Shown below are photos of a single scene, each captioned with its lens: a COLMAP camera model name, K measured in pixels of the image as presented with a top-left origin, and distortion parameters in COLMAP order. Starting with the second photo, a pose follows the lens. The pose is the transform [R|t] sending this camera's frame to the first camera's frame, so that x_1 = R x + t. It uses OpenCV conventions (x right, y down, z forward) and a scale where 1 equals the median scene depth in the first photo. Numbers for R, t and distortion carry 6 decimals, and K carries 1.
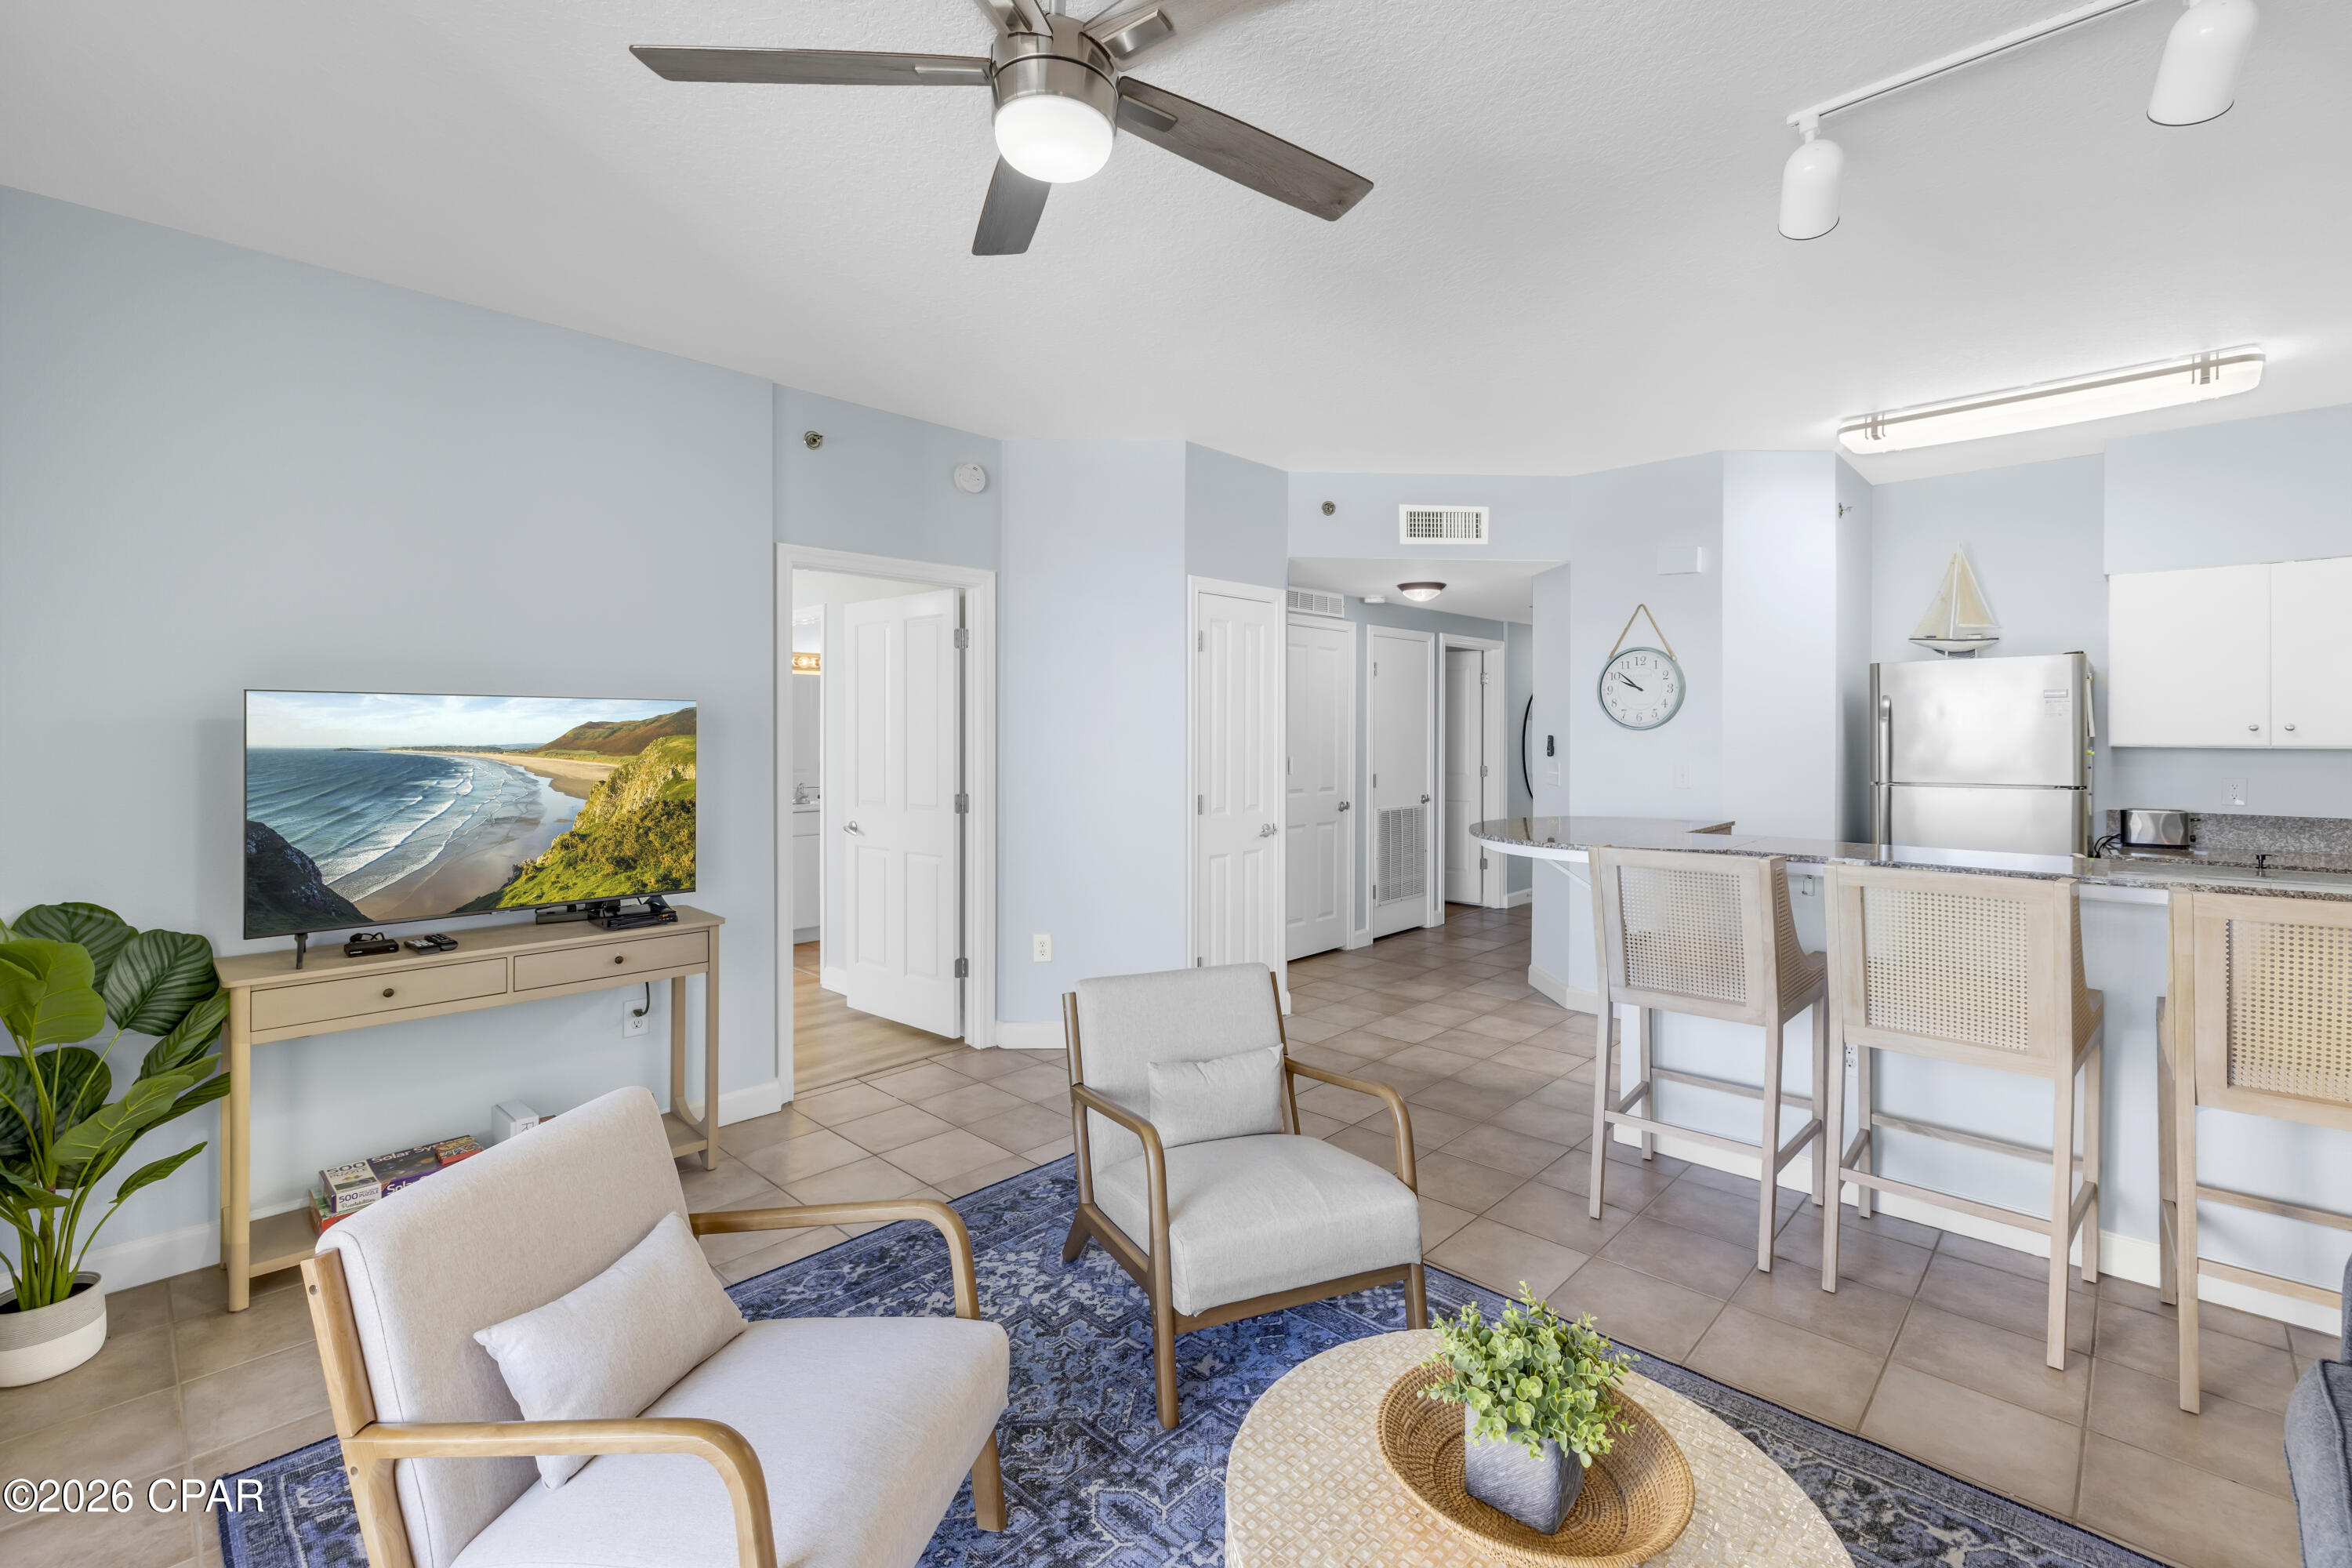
lens RADIAL K [[1024.7, 0, 1179.5], [0, 1024.7, 740.3], [0, 0, 1]] dist [0.000540, 0.000312]
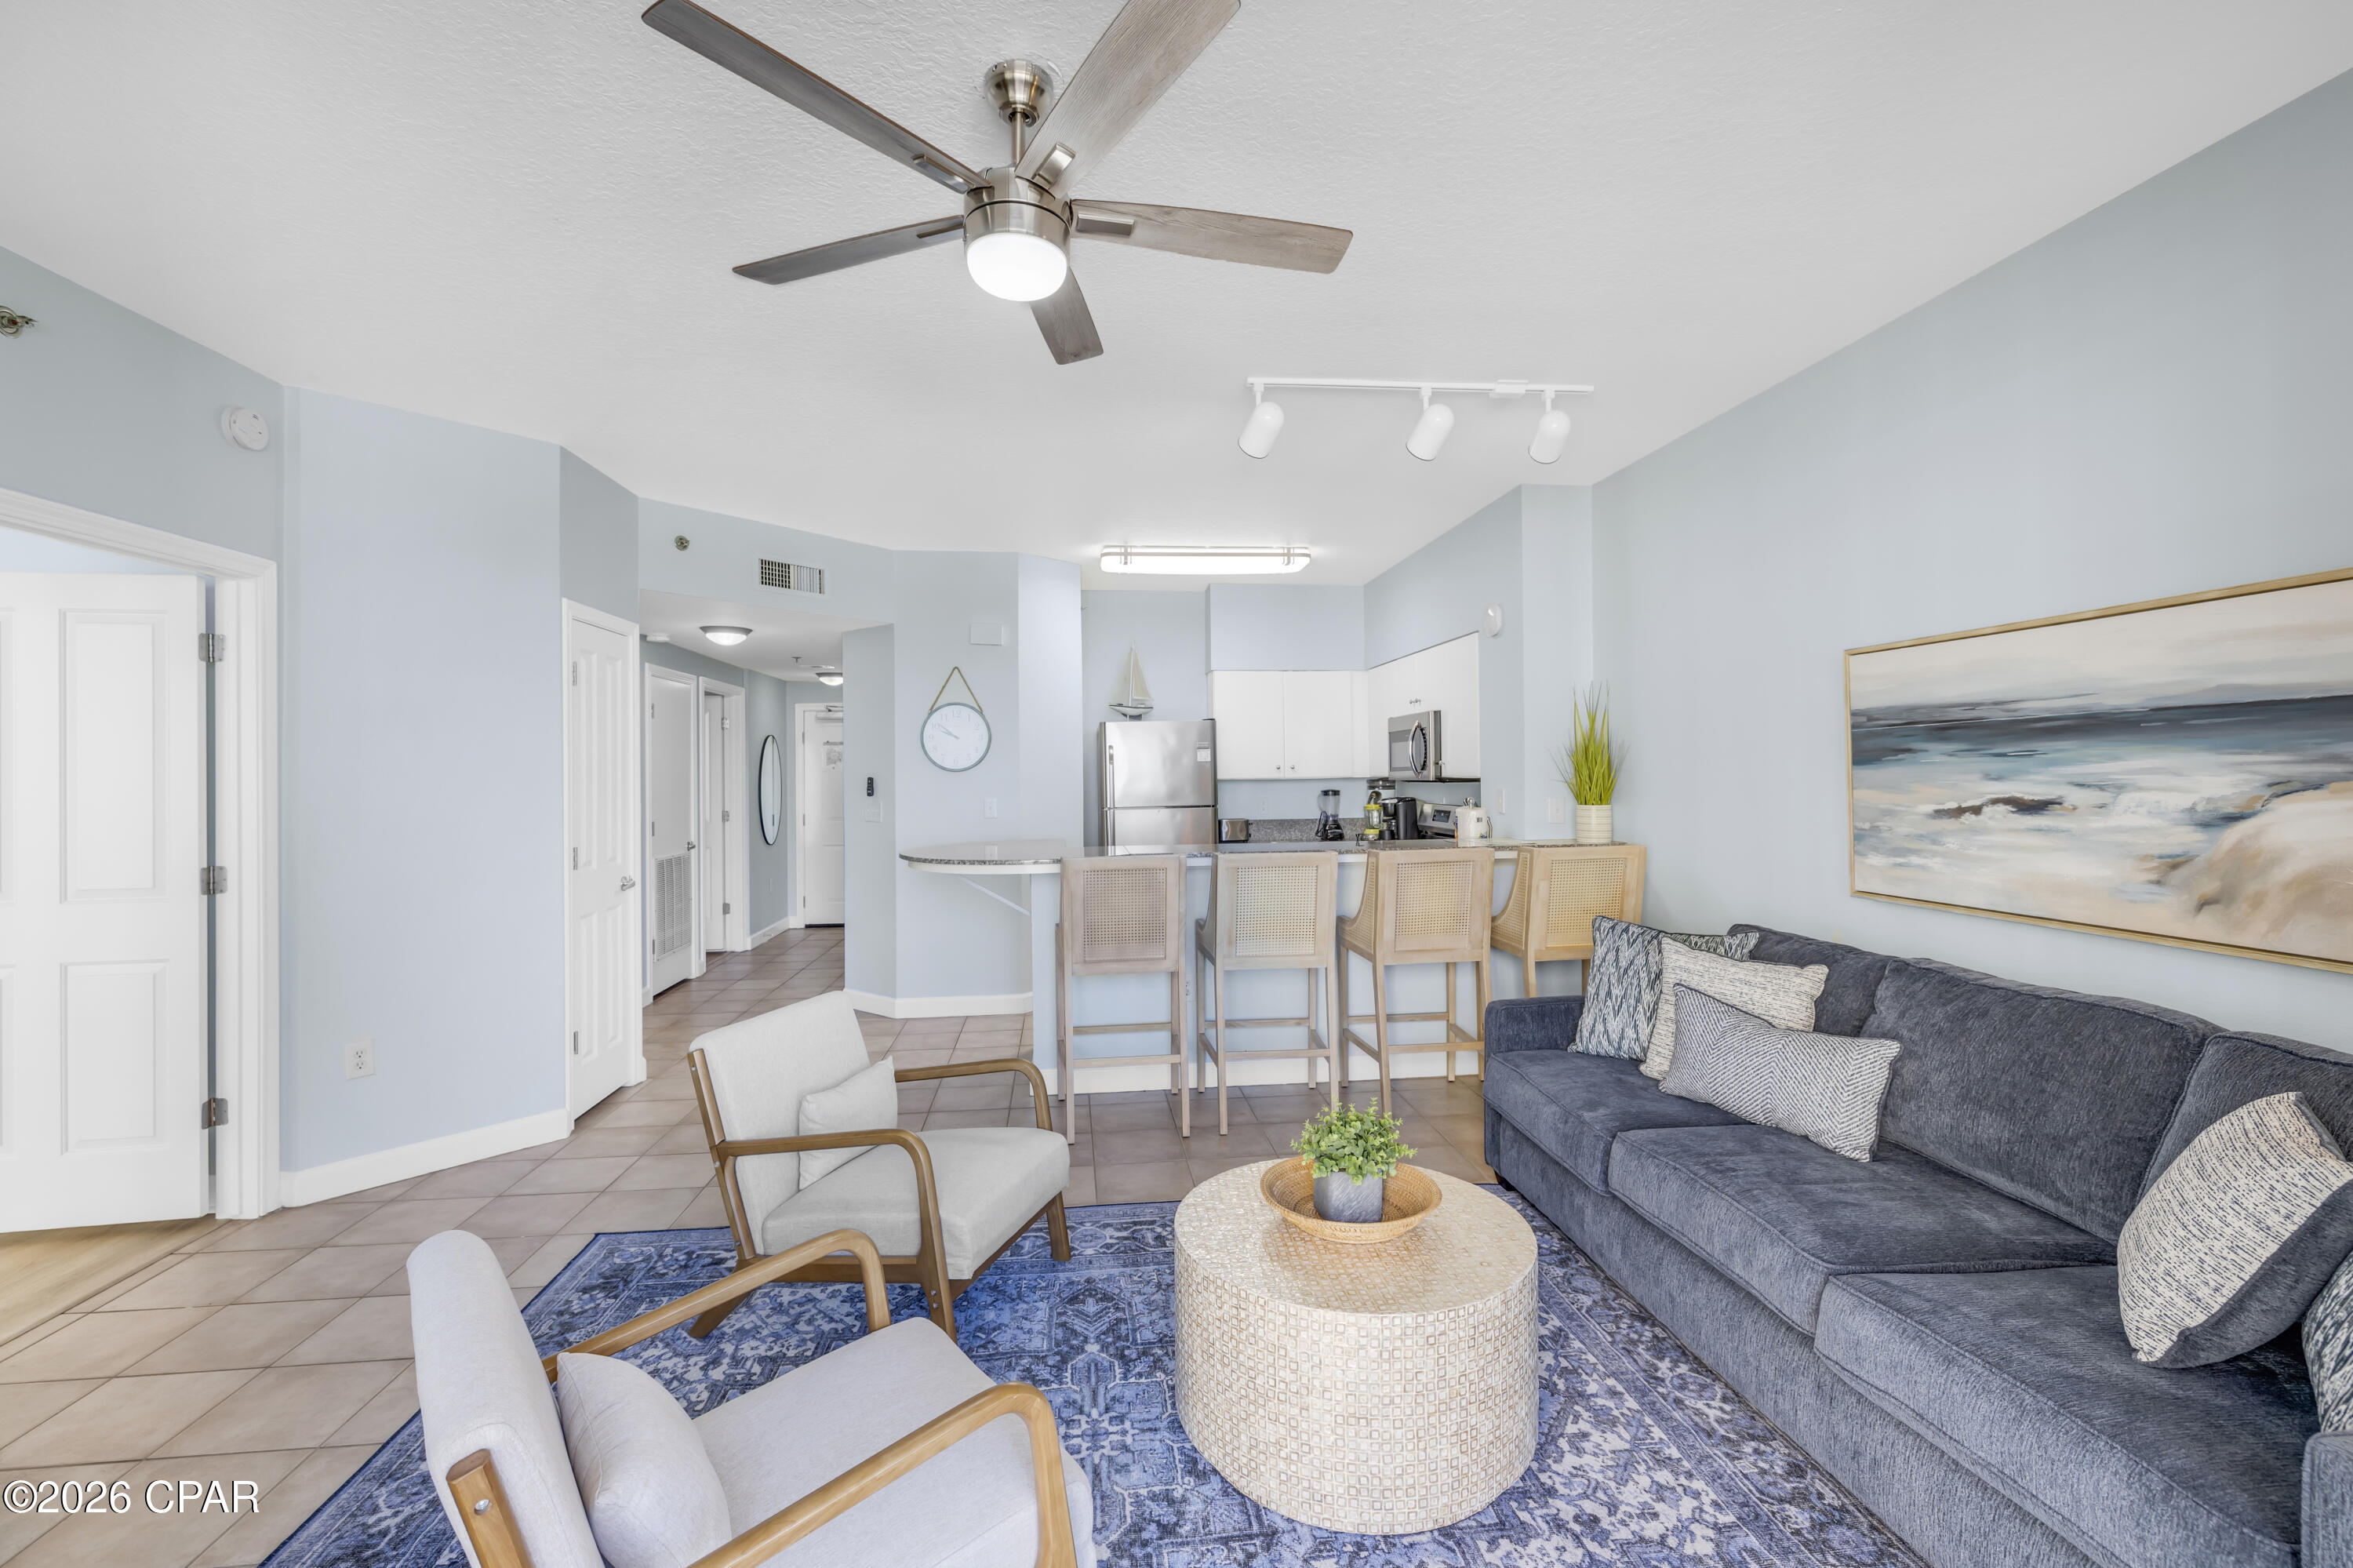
lens RADIAL K [[1025.2, 0, 1171.4], [0, 1025.2, 775.2], [0, 0, 1]] dist [0.000540, 0.000312]
pose [[0.648812, -0.008400, 0.760902, -0.323312], [0.017745, 0.999834, -0.004094, 0.003758], [-0.760742, 0.016159, 0.648854, 0.035216]]
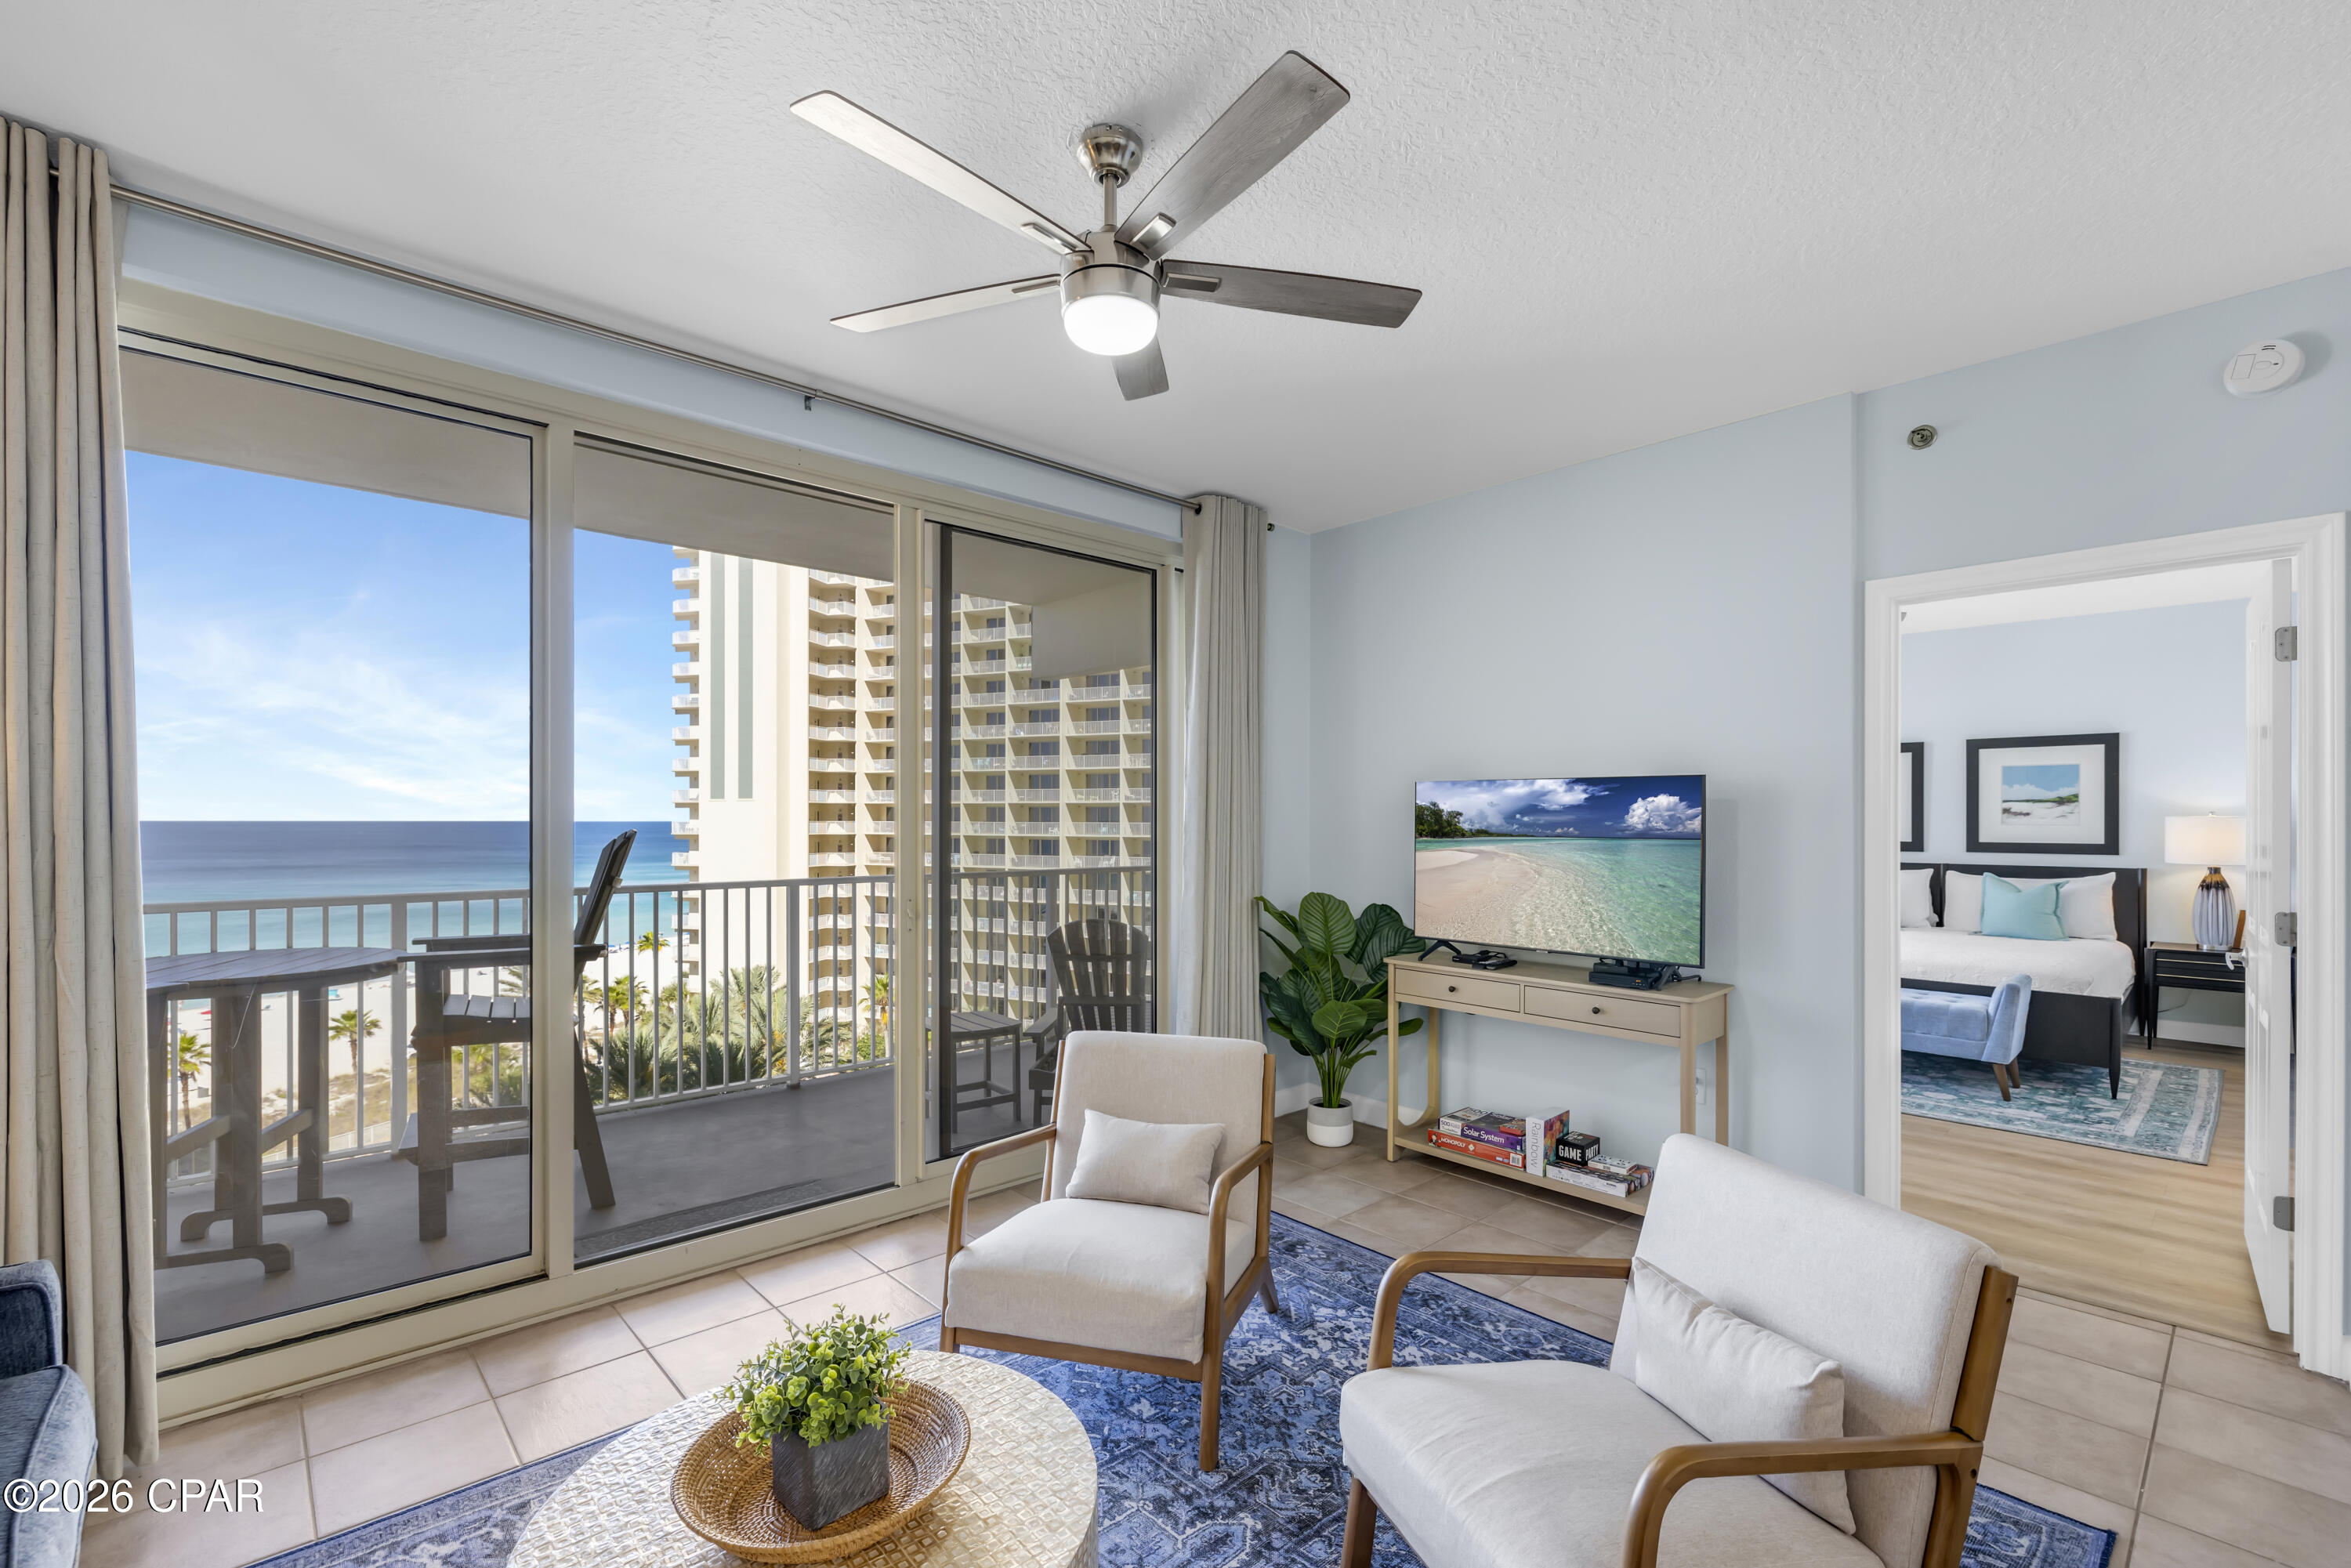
lens RADIAL K [[1024.3, 0, 1187.9], [0, 1024.3, 828.4], [0, 0, 1]] dist [0.000540, 0.000312]
pose [[-0.059132, 0.008047, -0.998218, 0.413144], [-0.010006, 0.999912, 0.008654, 0.006768], [0.998200, 0.010500, -0.059047, 0.428807]]
